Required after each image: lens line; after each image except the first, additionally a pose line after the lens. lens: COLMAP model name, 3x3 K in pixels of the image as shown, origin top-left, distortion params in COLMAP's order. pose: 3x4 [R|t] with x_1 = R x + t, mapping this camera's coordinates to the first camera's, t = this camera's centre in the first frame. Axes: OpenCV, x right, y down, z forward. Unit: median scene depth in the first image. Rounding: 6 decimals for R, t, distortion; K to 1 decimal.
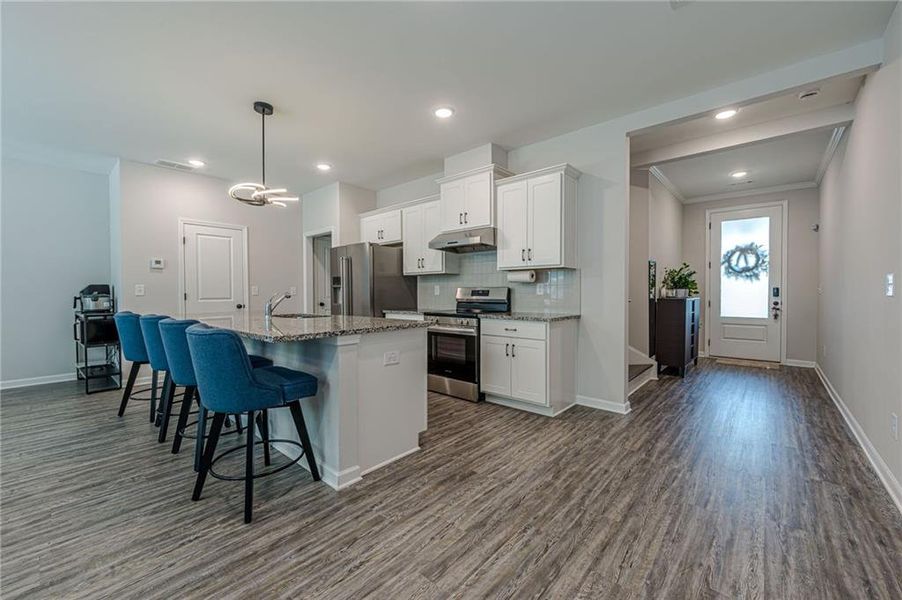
lens RADIAL K [[370.0, 0, 451.5], [0, 370.0, 297.4], [0, 0, 1]] dist [-0.003380, -0.001590]
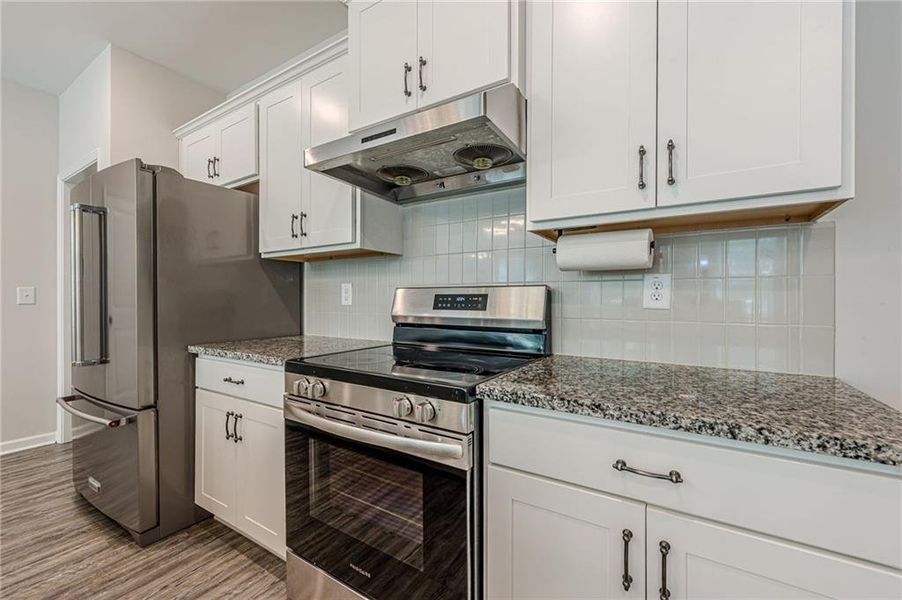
lens RADIAL K [[370.0, 0, 426.3], [0, 370.0, 300.6], [0, 0, 1]] dist [-0.003380, -0.001590]
pose [[0.995126, 0.002937, 0.098571, 0.008656], [-0.001412, 0.999878, -0.015542, -0.006879], [-0.098605, 0.015328, 0.995009, 0.591447]]
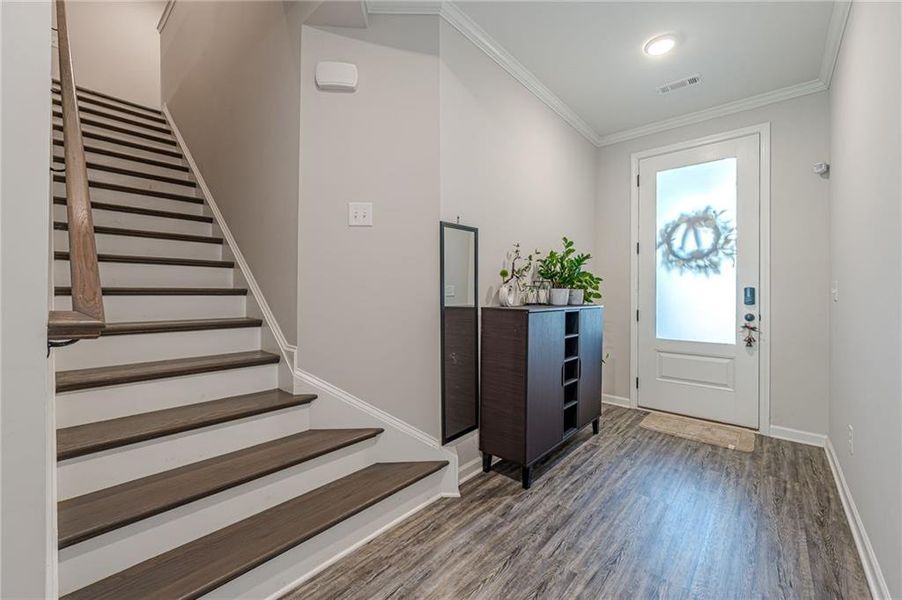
lens RADIAL K [[359.0, 0, 454.2], [0, 359.0, 291.8], [0, 0, 1]] dist [-0.008872, -0.000692]
pose [[0.999839, 0.008393, -0.015866, 0.558877], [-0.008695, 0.999781, -0.019039, -0.008820], [0.015703, 0.019174, 0.999693, 0.578834]]
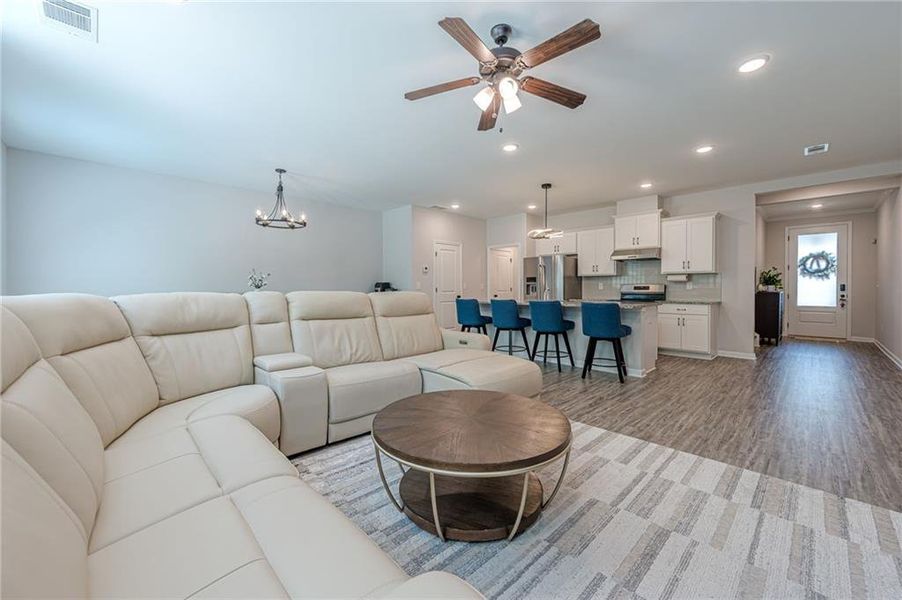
lens RADIAL K [[370.0, 0, 445.1], [0, 370.0, 290.6], [0, 0, 1]] dist [-0.003380, -0.001590]
pose [[0.996922, 0.002353, -0.078360, -0.579526], [-0.002726, 0.999985, -0.004659, 0.007696], [0.078348, 0.004859, 0.996914, -0.569306]]
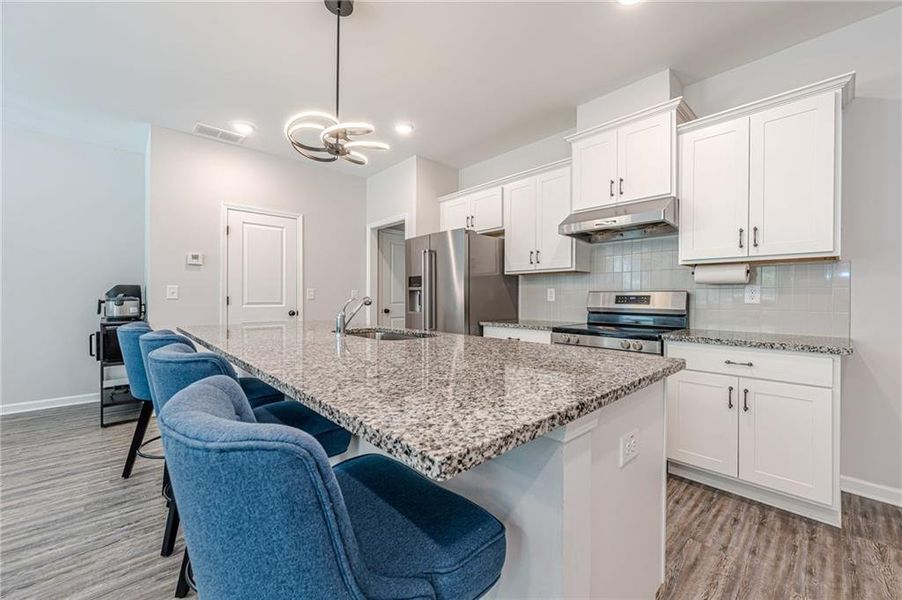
lens RADIAL K [[359.0, 0, 448.7], [0, 359.0, 297.5], [0, 0, 1]] dist [-0.008872, -0.000692]
pose [[0.994971, 0.007993, -0.099845, -0.177417], [-0.009322, 0.999874, -0.012846, -0.003781], [0.099730, 0.013712, 0.994920, 0.291086]]
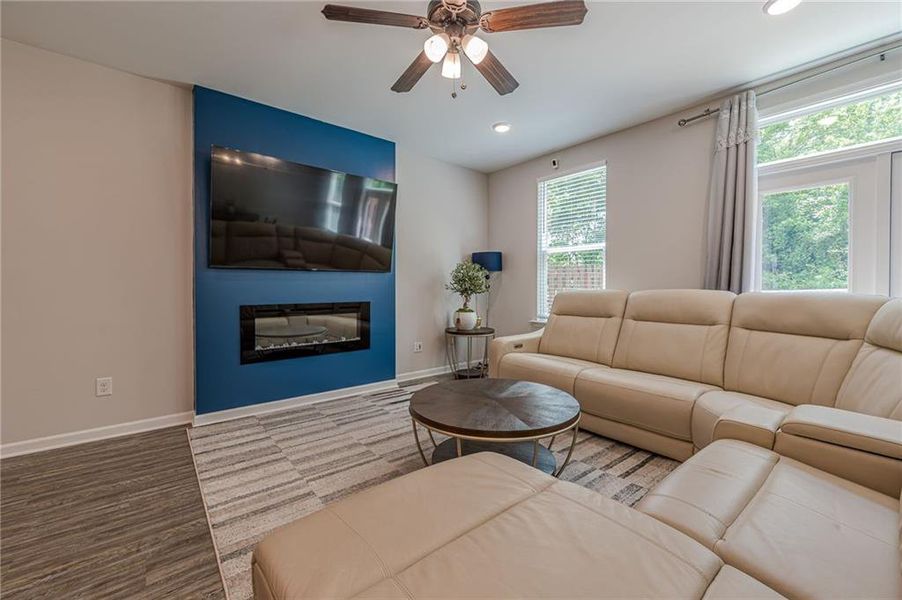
lens RADIAL K [[359.0, 0, 448.8], [0, 359.0, 291.1], [0, 0, 1]] dist [-0.008872, -0.000692]
pose [[-0.988072, 0.000137, 0.153990, -0.599027], [0.003727, 0.999728, 0.023021, -0.004213], [-0.153945, 0.023320, -0.987804, 0.323708]]
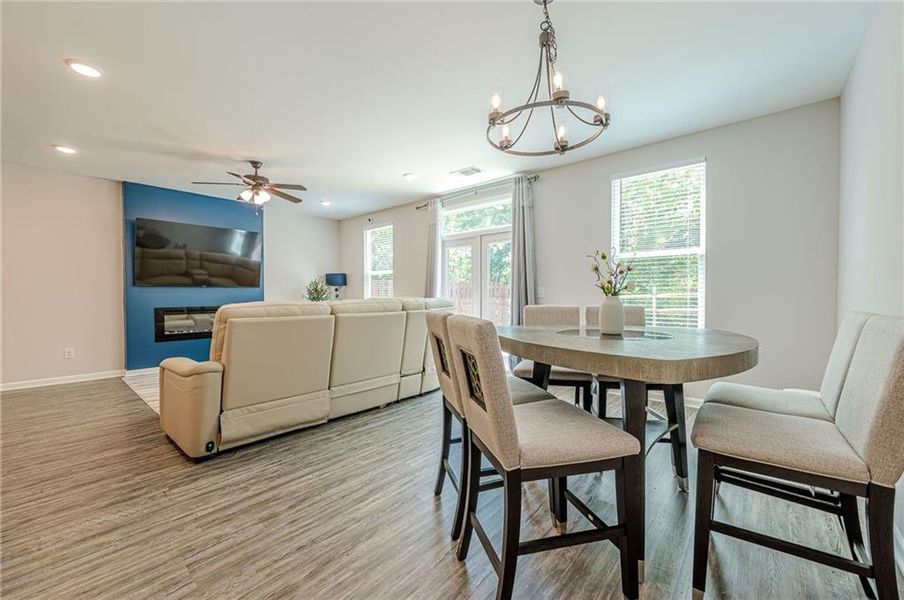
lens RADIAL K [[359.8, 0, 456.3], [0, 359.8, 297.8], [0, 0, 1]] dist [-0.008872, -0.000692]
pose [[-0.999715, 0.009896, -0.021709, -1.048025], [0.009532, 0.999813, 0.016837, -0.006300], [0.021872, 0.016625, -0.999623, 0.883181]]
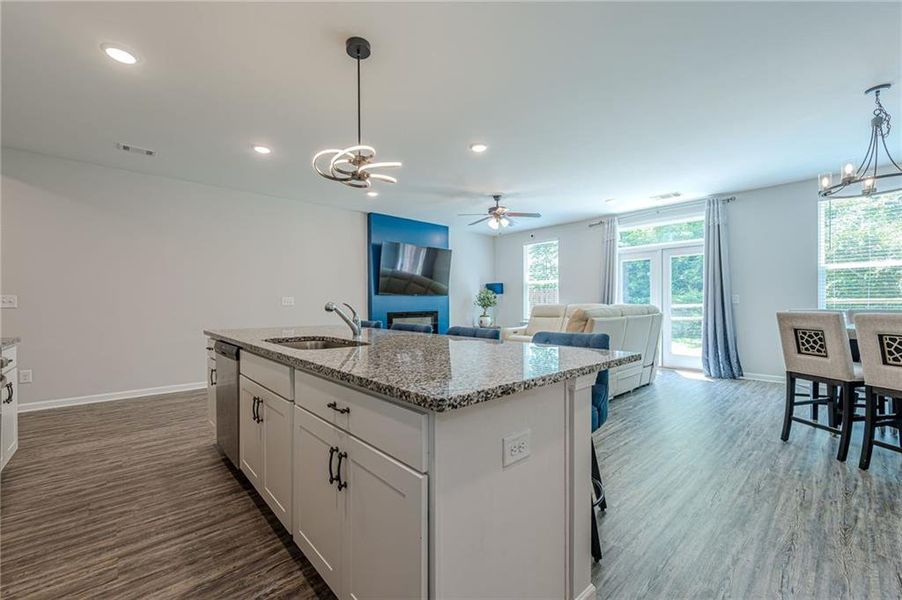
lens RADIAL K [[370.0, 0, 441.9], [0, 370.0, 301.8], [0, 0, 1]] dist [-0.003380, -0.001590]
pose [[-0.992290, 0.009915, 0.123540, -0.514453], [0.010724, 0.999925, 0.005885, -0.012013], [-0.123473, 0.007165, -0.992322, 1.159704]]
